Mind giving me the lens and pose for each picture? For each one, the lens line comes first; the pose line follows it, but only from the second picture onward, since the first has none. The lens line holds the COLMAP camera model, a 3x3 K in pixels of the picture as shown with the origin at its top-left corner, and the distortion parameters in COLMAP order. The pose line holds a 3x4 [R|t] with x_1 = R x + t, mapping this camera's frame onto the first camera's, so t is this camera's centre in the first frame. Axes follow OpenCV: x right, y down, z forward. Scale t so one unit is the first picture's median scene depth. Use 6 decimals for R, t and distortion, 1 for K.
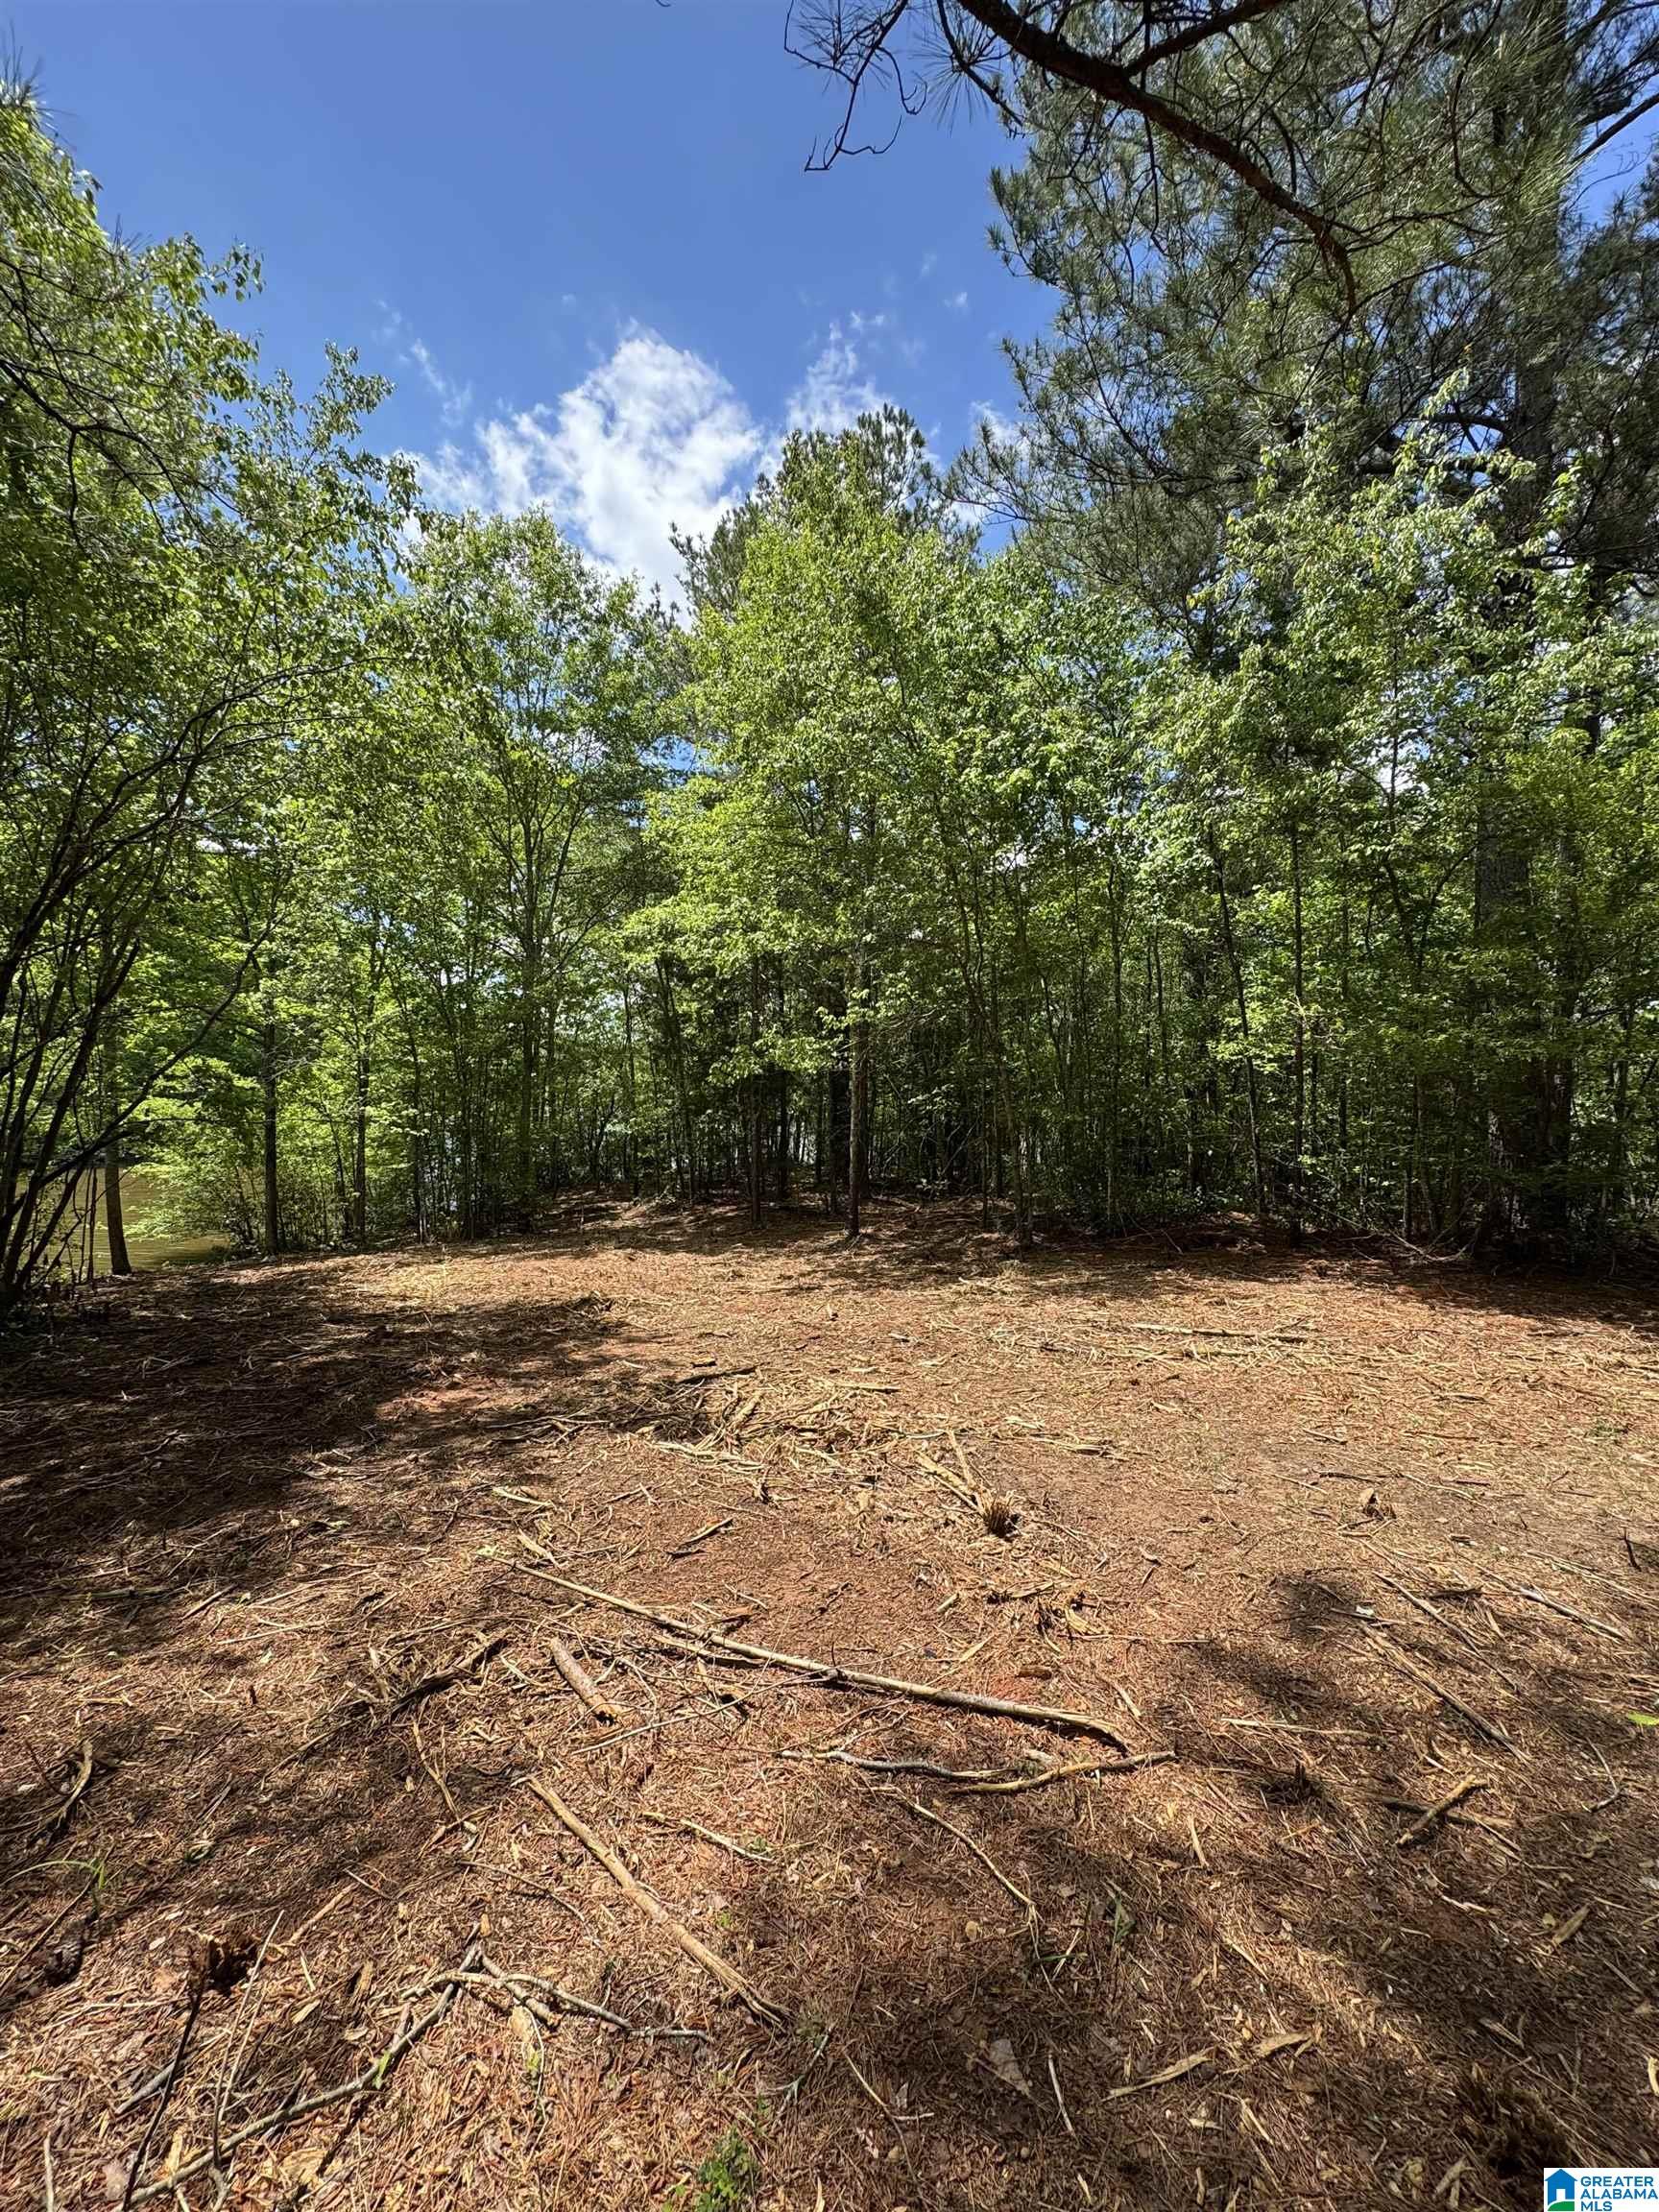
lens RADIAL K [[888.8, 0, 831.0], [0, 888.8, 1106.1], [0, 0, 1]] dist [-0.003492, -0.000177]
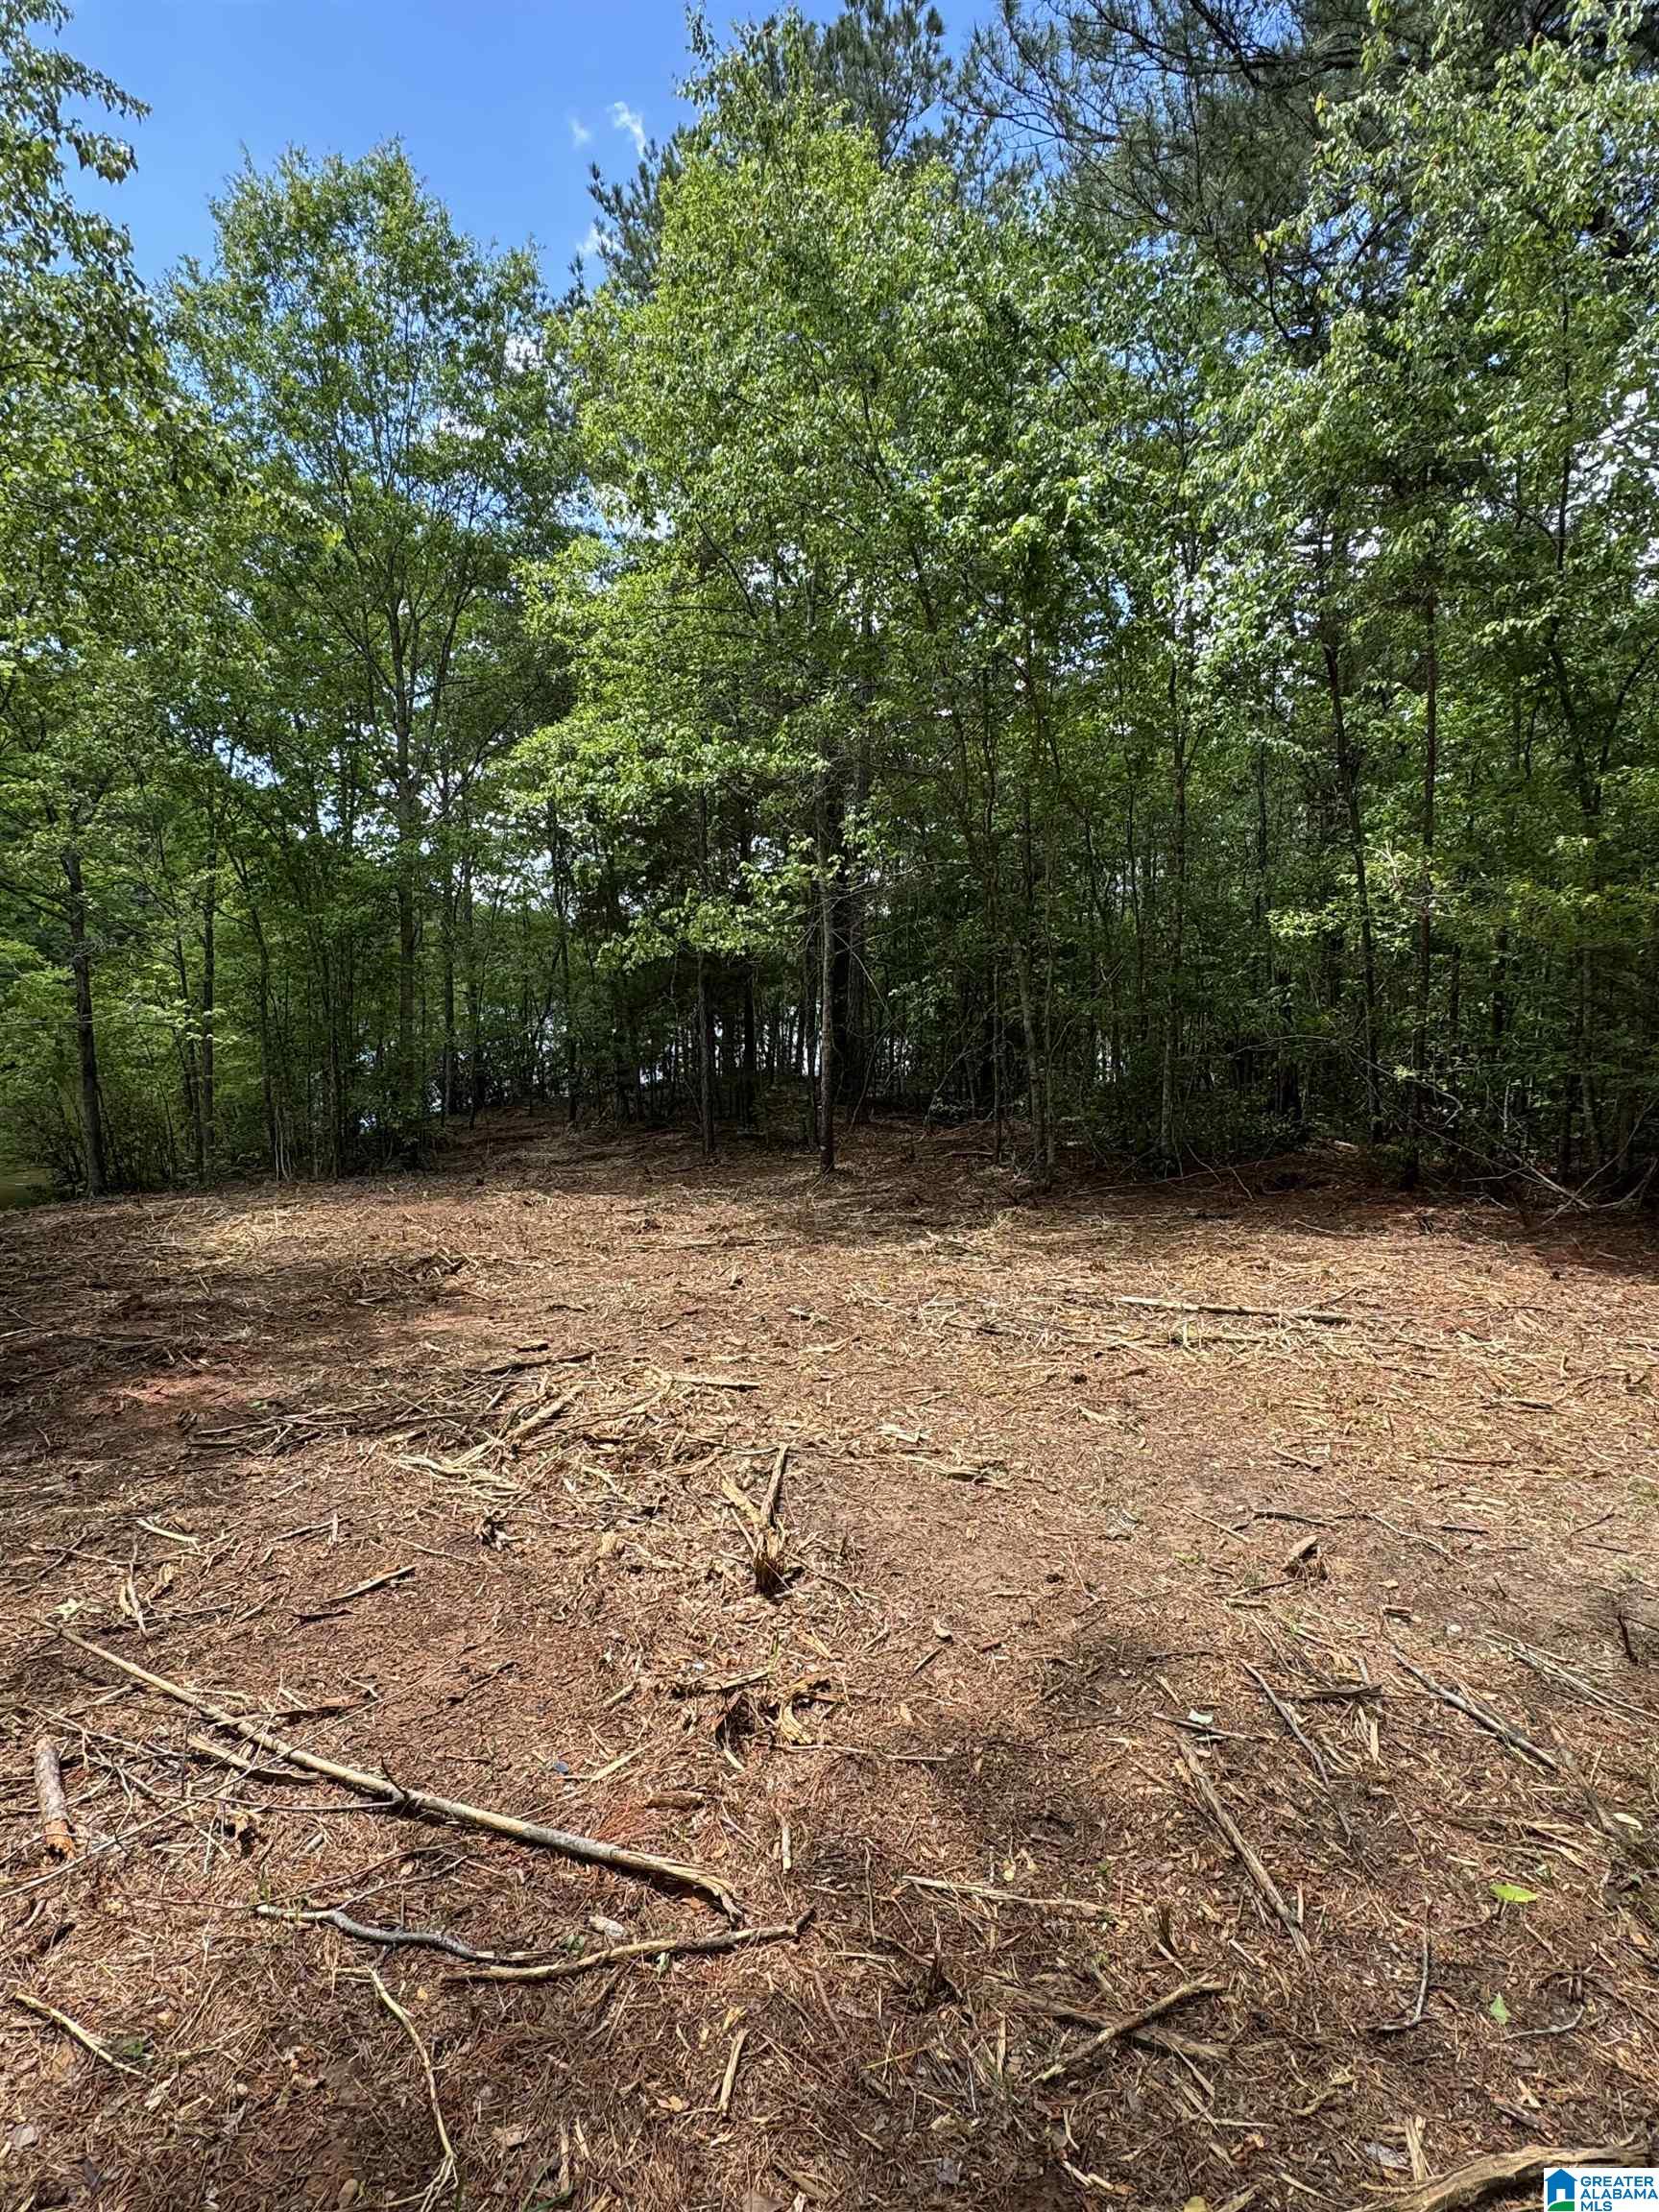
lens RADIAL K [[1166.8, 0, 827.7], [0, 1166.8, 1121.3], [0, 0, 1]] dist [-0.002477, 0.001847]
pose [[0.999209, -0.001204, -0.039736, 0.097431], [0.005355, 0.994507, 0.104530, -0.001427], [0.039392, -0.104660, 0.993728, 0.031501]]
